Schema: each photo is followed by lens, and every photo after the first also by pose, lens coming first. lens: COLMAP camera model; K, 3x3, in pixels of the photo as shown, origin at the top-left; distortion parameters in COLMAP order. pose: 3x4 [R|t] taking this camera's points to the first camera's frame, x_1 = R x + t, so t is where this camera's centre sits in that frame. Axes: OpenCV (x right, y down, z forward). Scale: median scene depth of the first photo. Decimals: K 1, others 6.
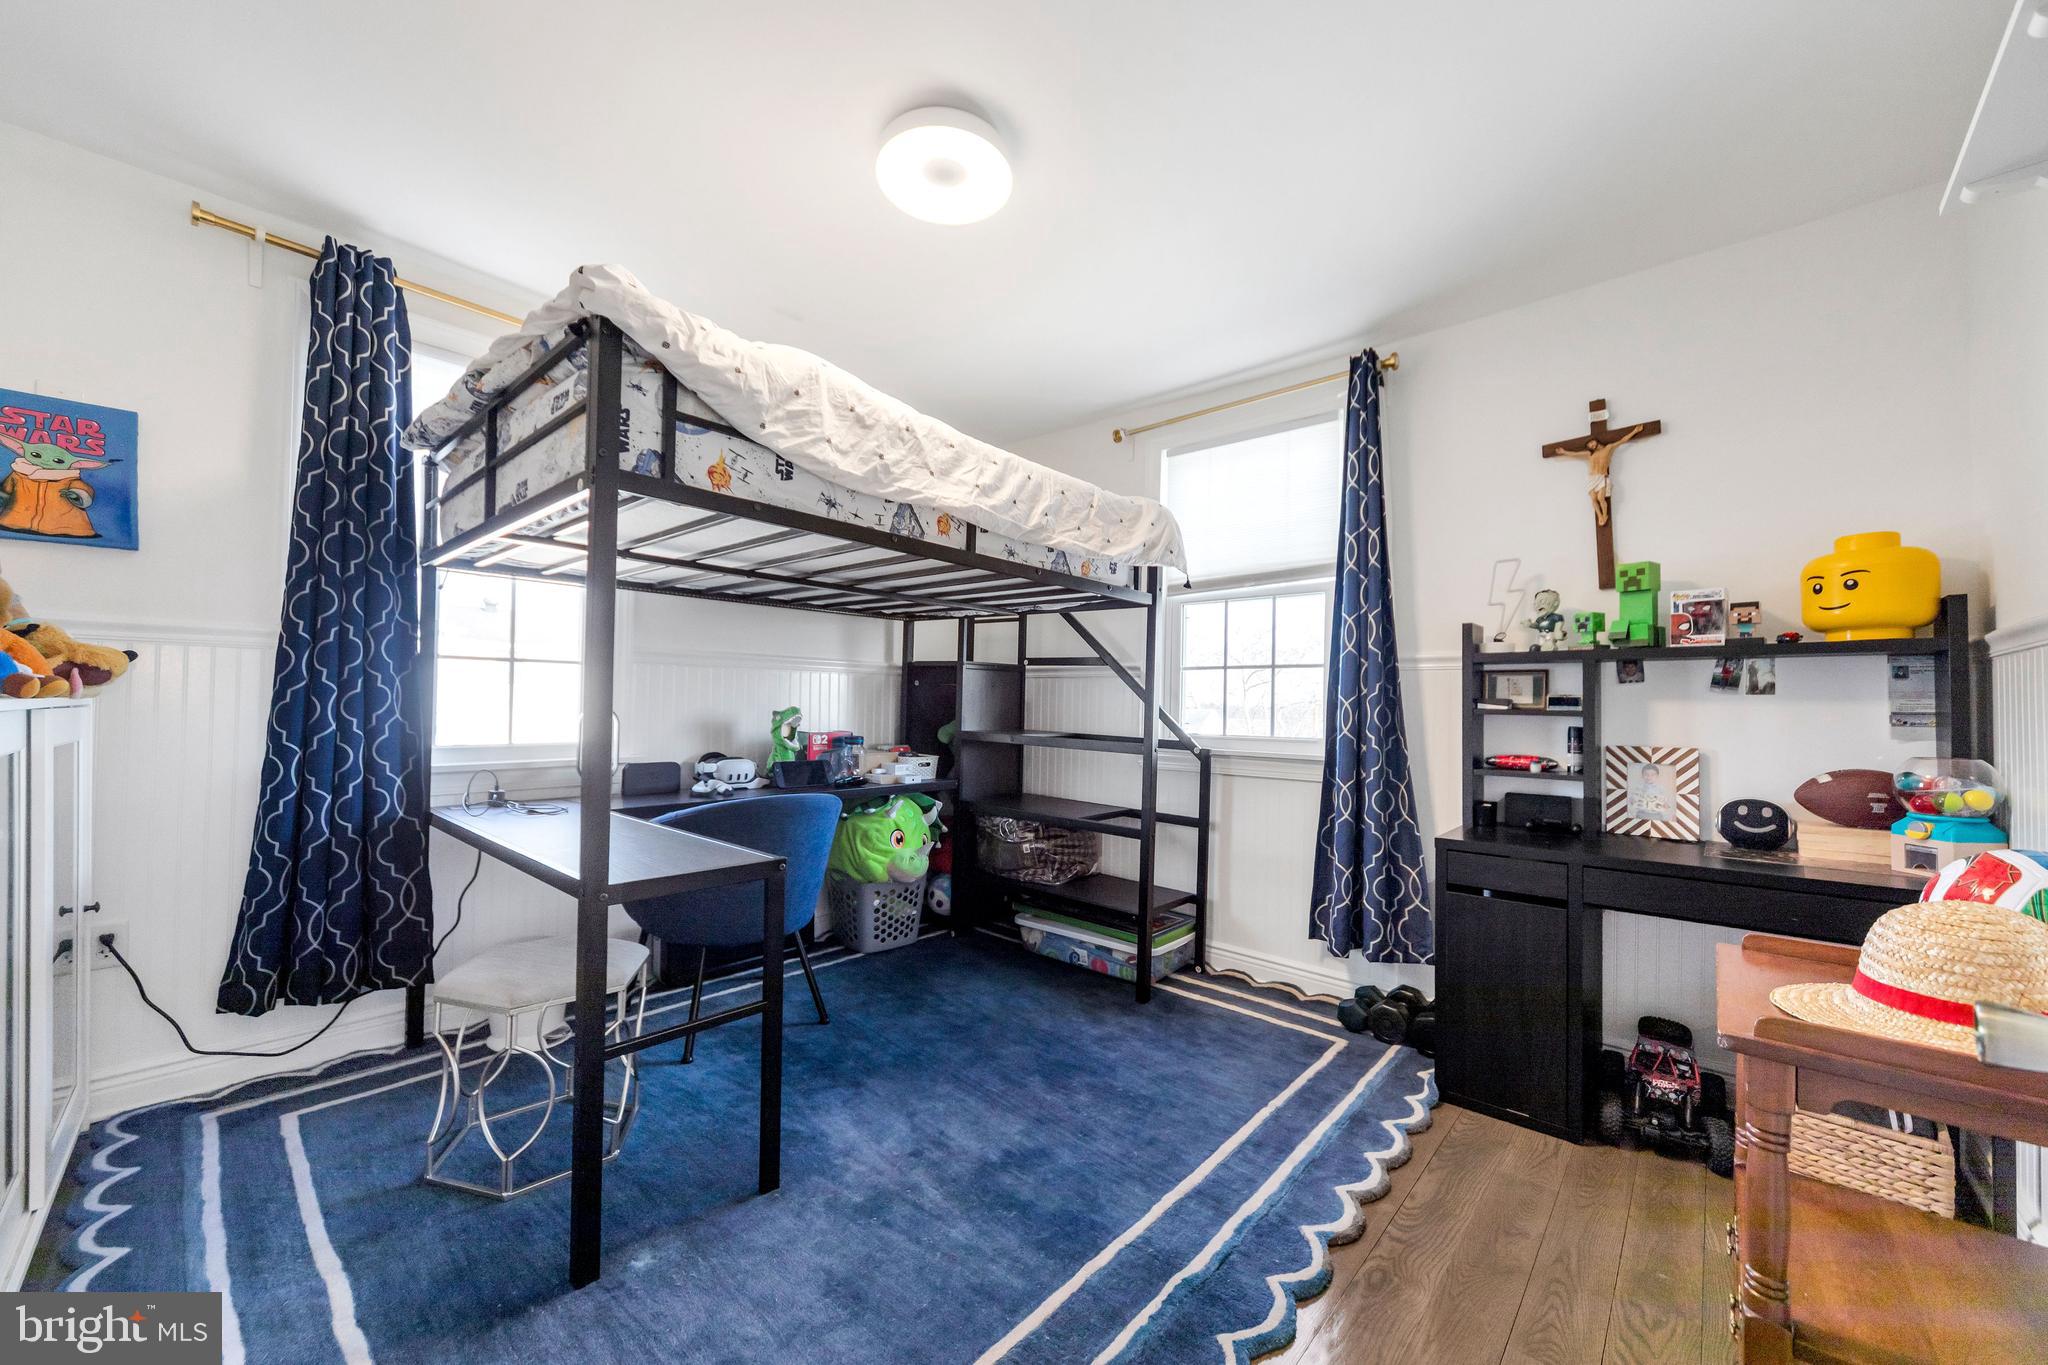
lens RADIAL K [[778.3, 0, 1026.8], [0, 778.3, 707.1], [0, 0, 1]] dist [0.001917, -0.000163]
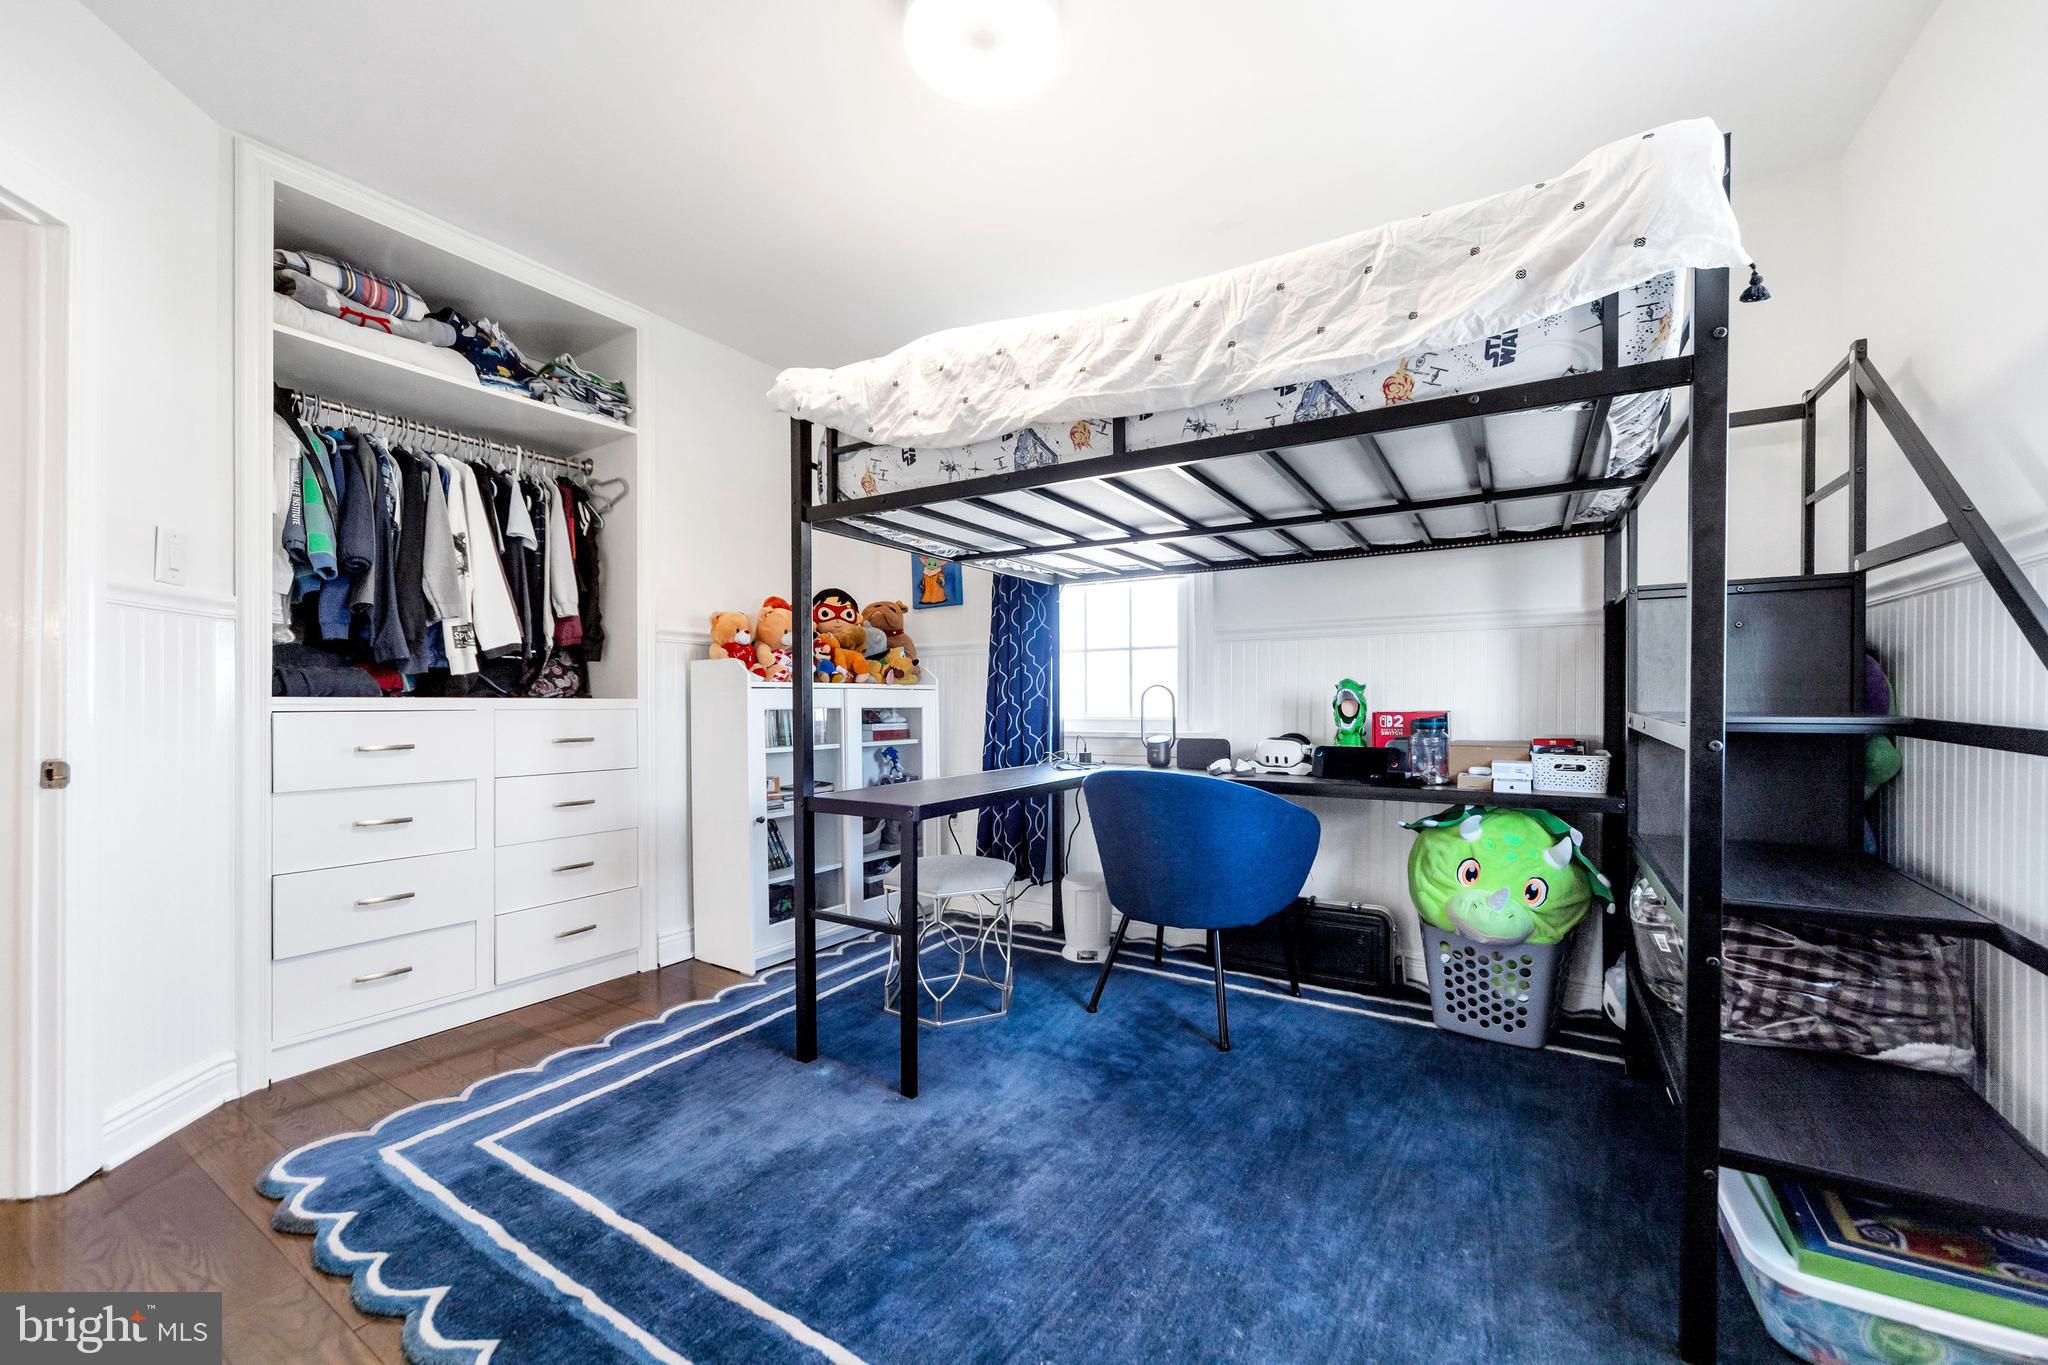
lens RADIAL K [[795.2, 0, 1016.0], [0, 795.2, 717.1], [0, 0, 1]] dist [-0.000469, 0.000057]
pose [[0.159611, 0.003858, -0.987172, 0.645585], [0.001586, 0.999990, 0.004164, 0.049385], [0.987179, -0.002230, 0.159604, 0.749823]]
